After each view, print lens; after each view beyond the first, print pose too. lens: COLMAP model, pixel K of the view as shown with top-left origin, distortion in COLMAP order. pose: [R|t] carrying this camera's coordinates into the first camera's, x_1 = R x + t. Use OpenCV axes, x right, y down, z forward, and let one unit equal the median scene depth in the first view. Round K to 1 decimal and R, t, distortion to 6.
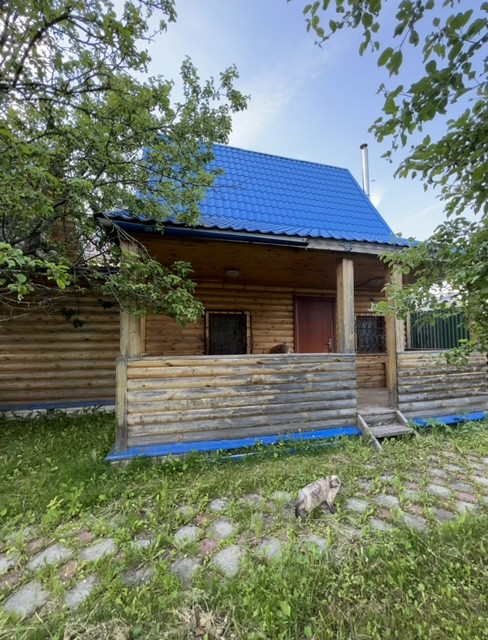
lens RADIAL K [[258.4, 0, 247.3], [0, 258.4, 327.0], [0, 0, 1]] dist [-0.002200, 0.000078]
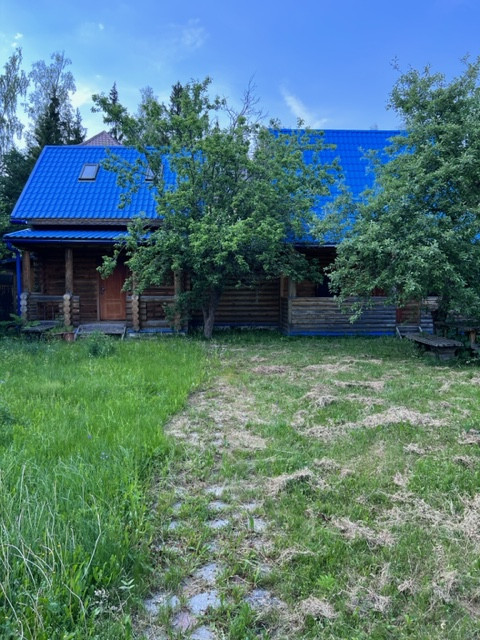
lens RADIAL K [[484.2, 0, 238.2], [0, 484.2, 323.3], [0, 0, 1]] dist [0.074483, -0.091116]
pose [[0.974679, 0.023976, -0.222320, 0.067588], [0.004448, 0.991959, 0.126478, -0.188689], [0.223565, -0.124265, 0.966735, -3.050075]]
